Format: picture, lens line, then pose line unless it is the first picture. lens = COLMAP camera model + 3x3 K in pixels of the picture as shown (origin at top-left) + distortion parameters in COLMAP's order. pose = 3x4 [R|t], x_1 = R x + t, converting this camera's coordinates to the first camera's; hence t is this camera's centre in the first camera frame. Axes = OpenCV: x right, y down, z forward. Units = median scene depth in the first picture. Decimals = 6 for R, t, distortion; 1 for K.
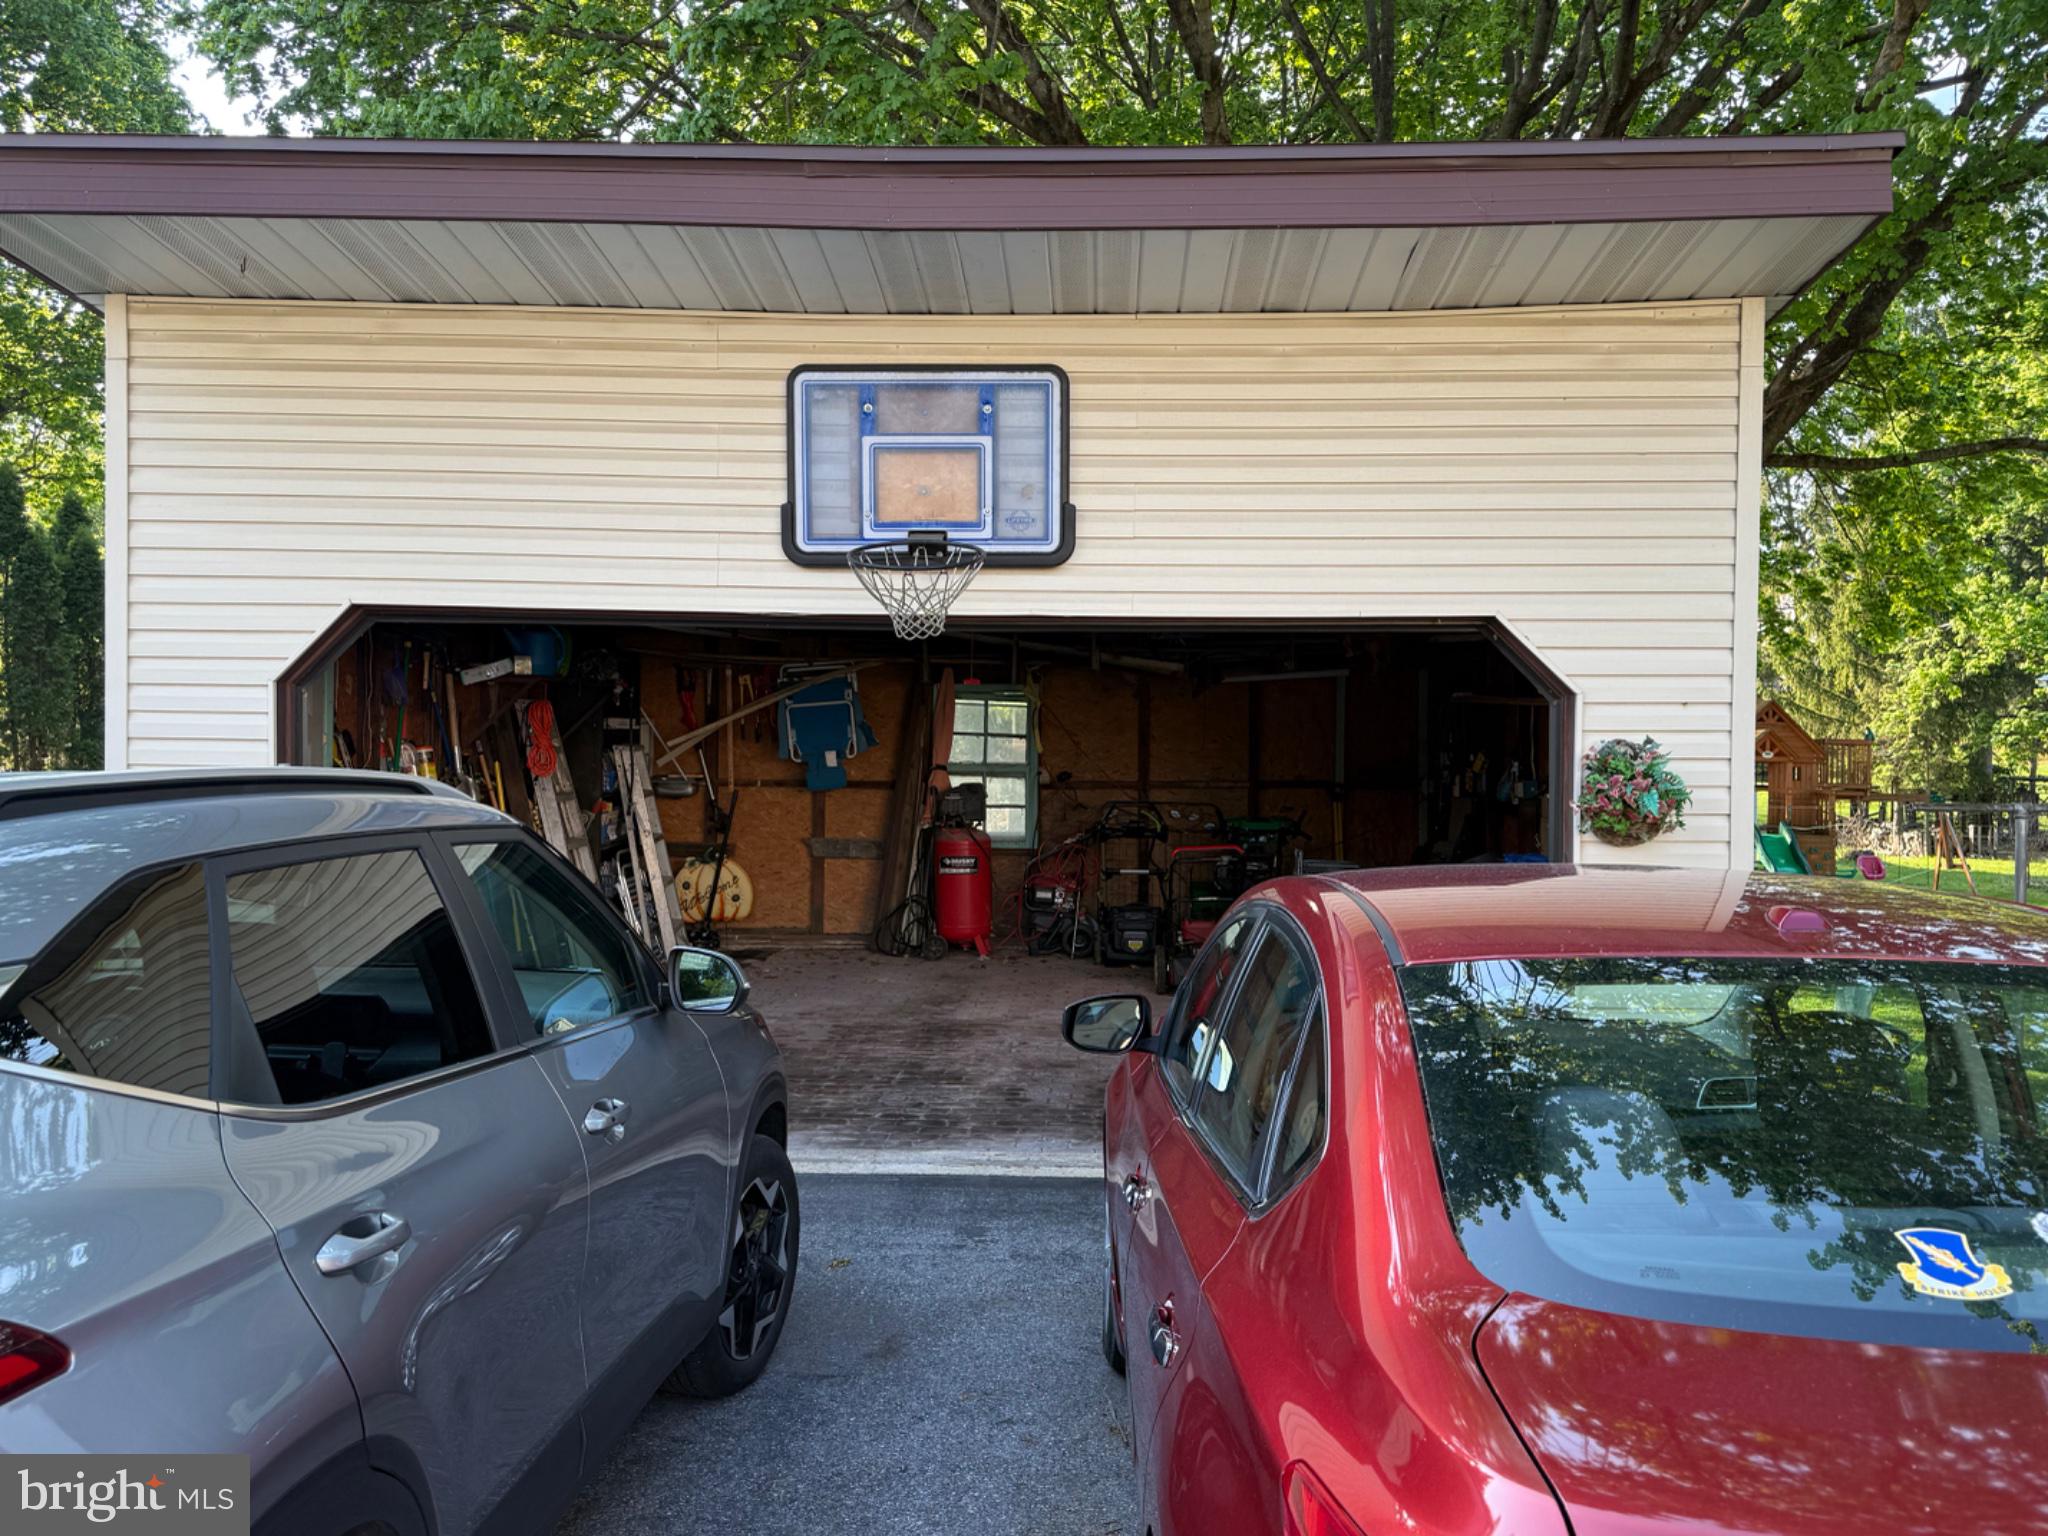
lens RADIAL K [[1664.0, 0, 1036.6], [0, 1664.0, 764.3], [0, 0, 1]] dist [0.032795, -0.010434]
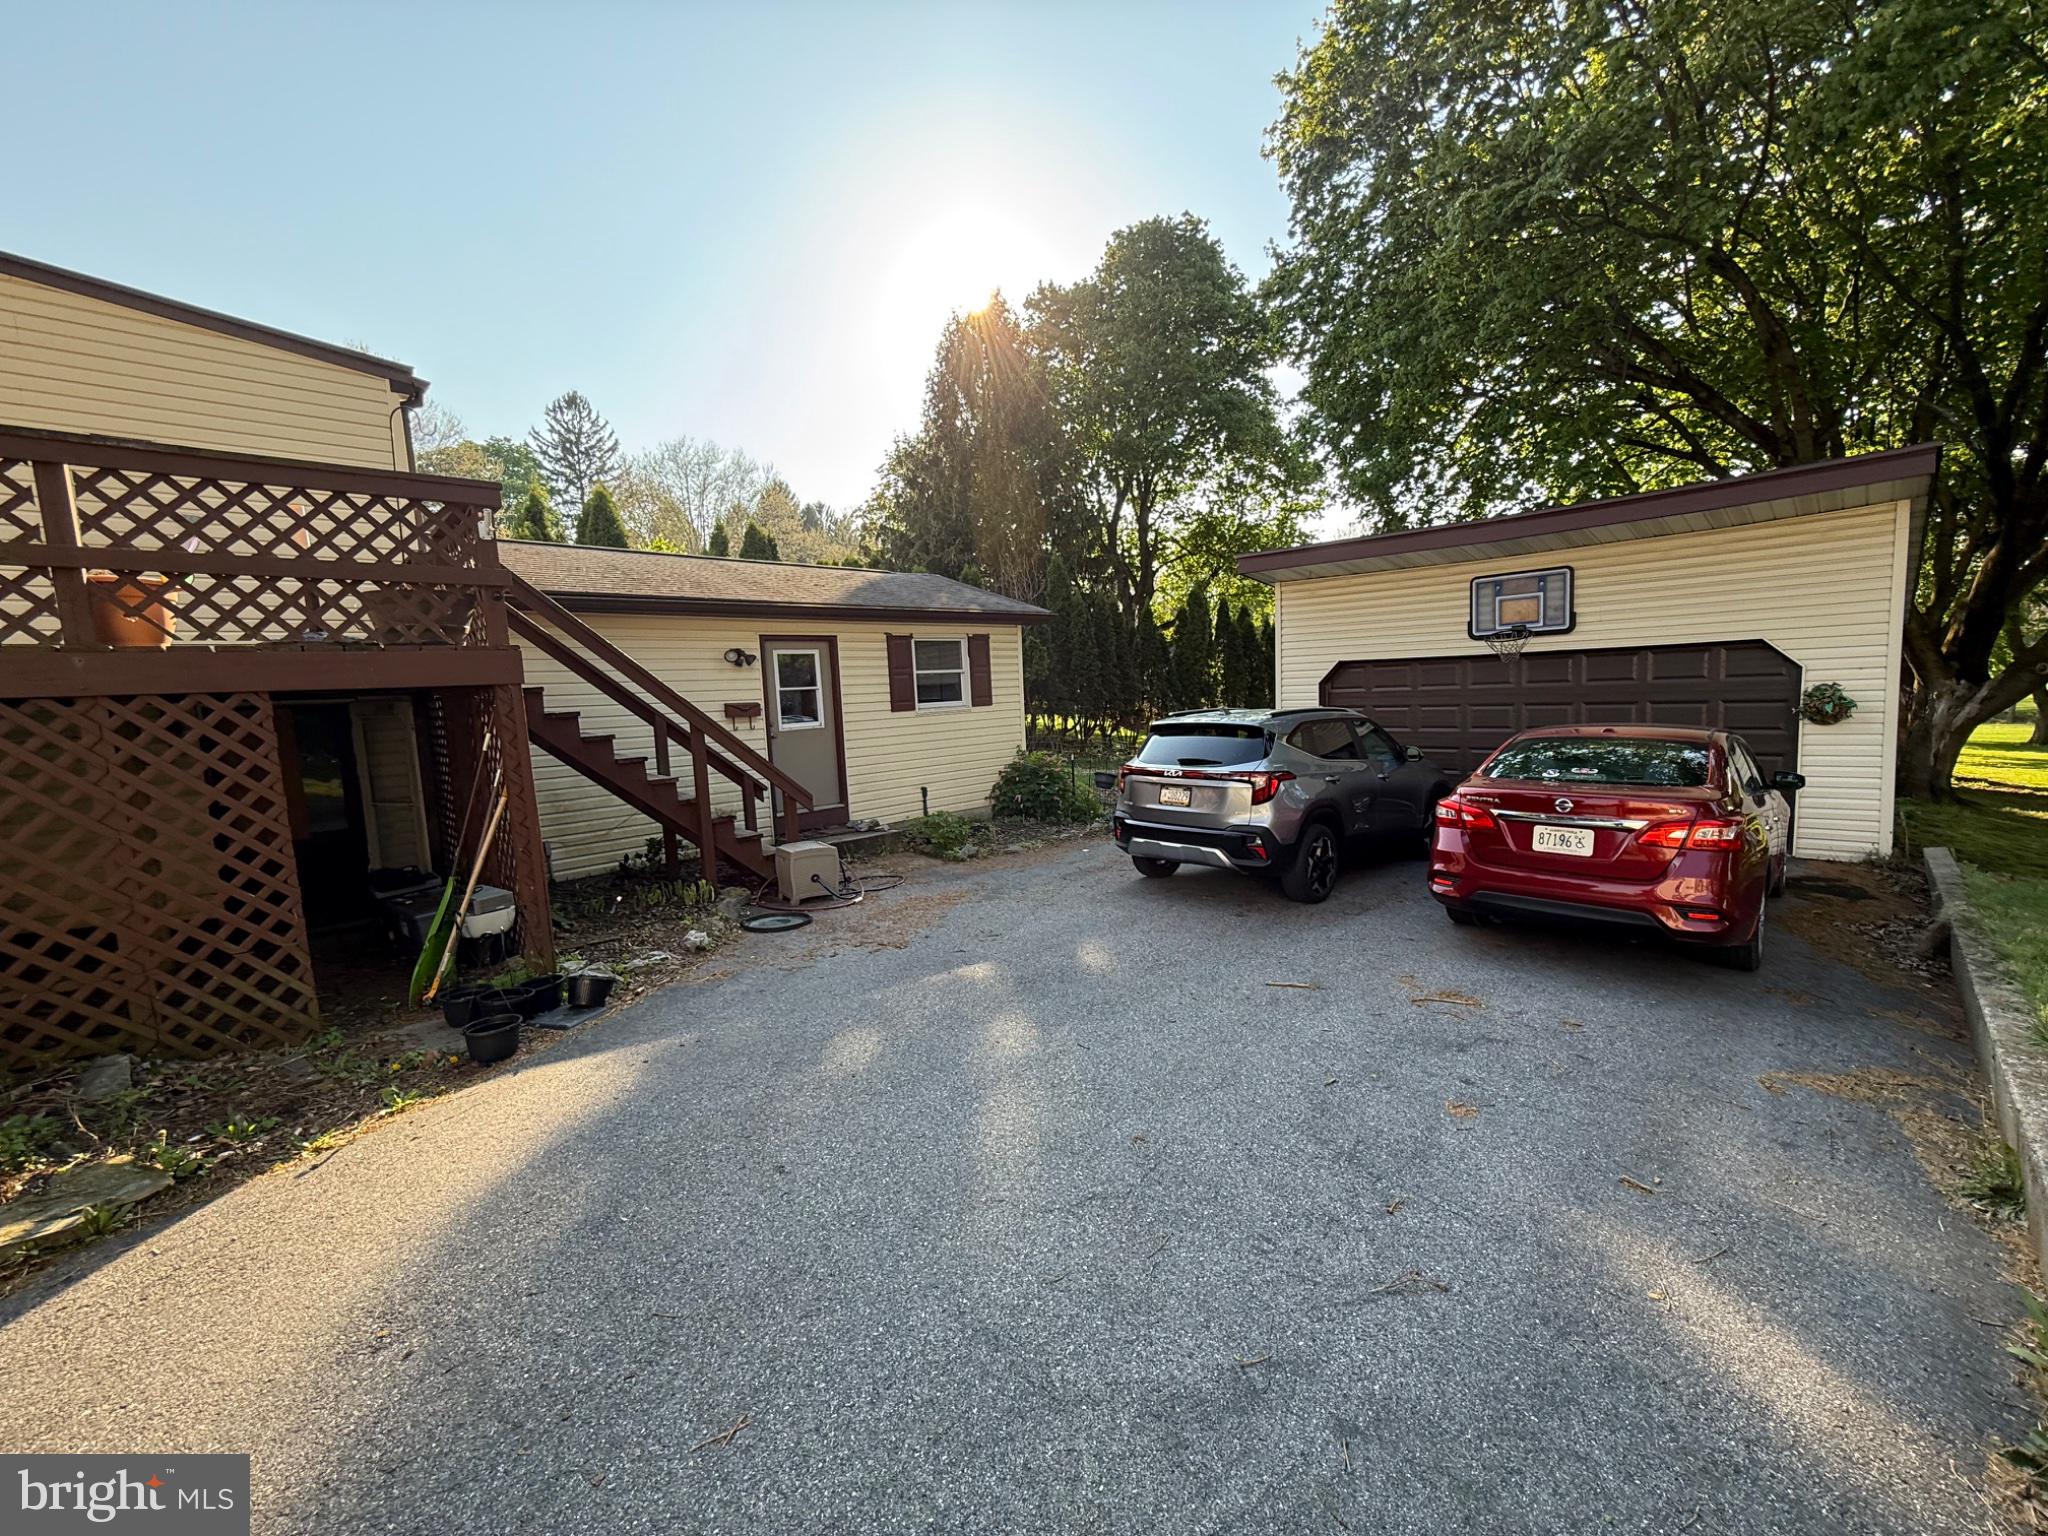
lens RADIAL K [[811.5, 0, 1030.9], [0, 811.5, 762.5], [0, 0, 1]] dist [-0.000648, 0.000439]
pose [[0.723598, 0.027067, -0.689690, 0.329094], [0.025027, 0.997545, 0.065407, -0.005584], [0.689767, -0.064590, 0.721144, -0.746838]]
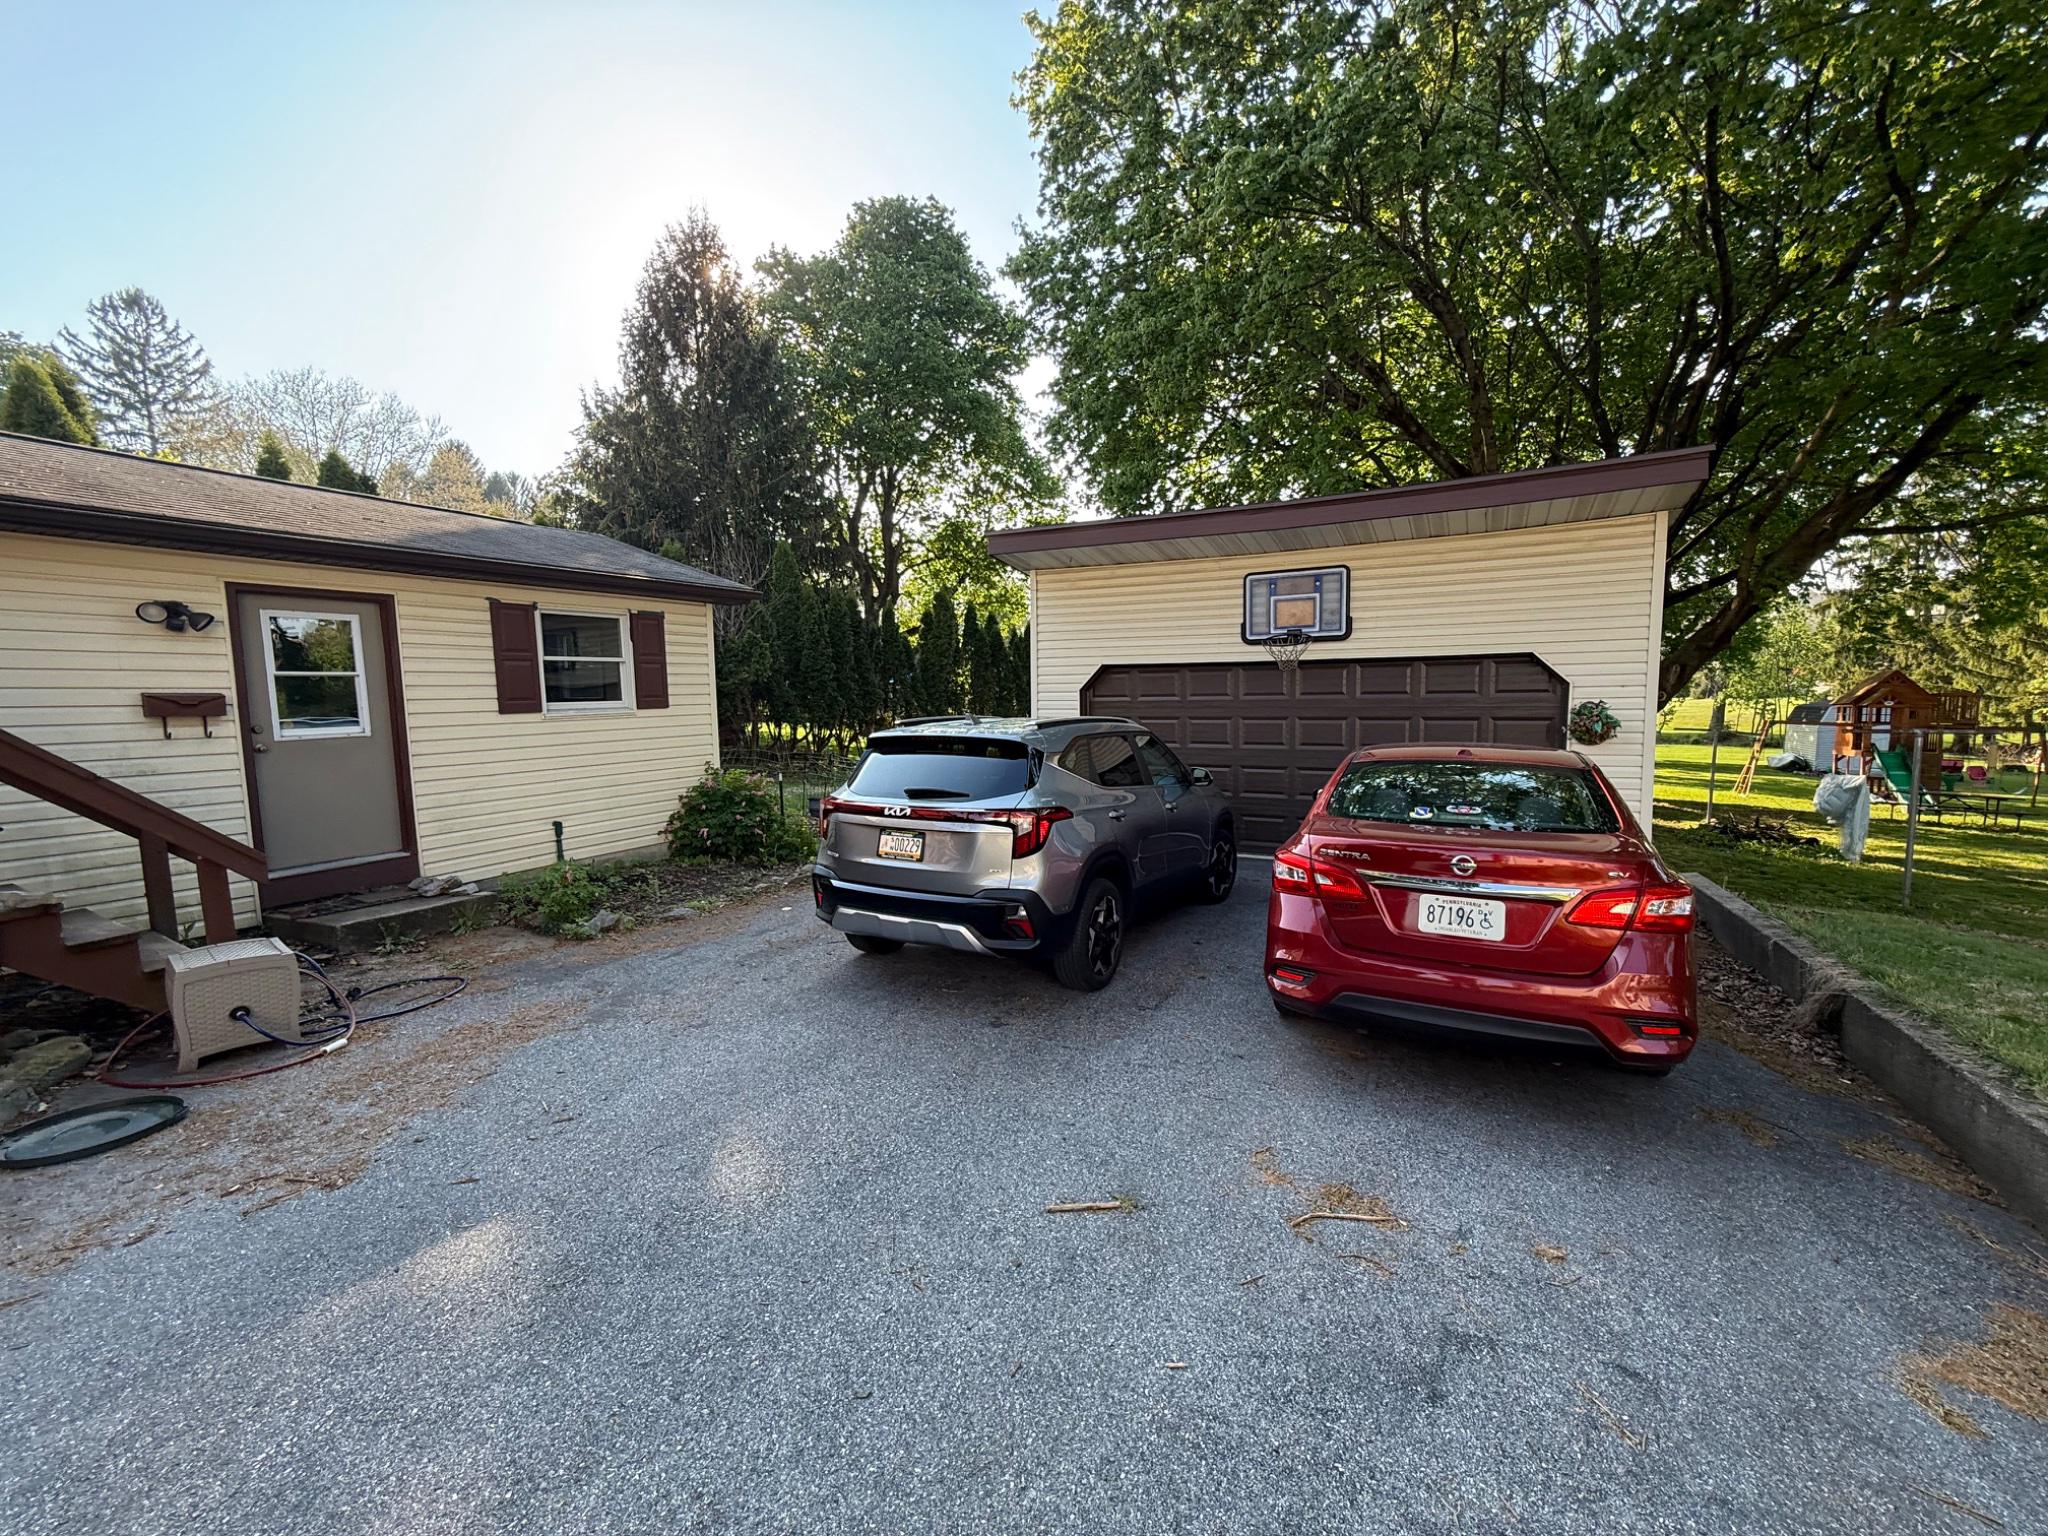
lens RADIAL K [[811.5, 0, 1028.1], [0, 811.5, 765.7], [0, 0, 1]] dist [-0.000648, 0.000439]
pose [[0.896738, 0.021006, -0.442064, 0.139602], [0.007104, 0.998061, 0.061837, 0.000217], [0.442506, -0.058592, 0.894850, -0.424114]]
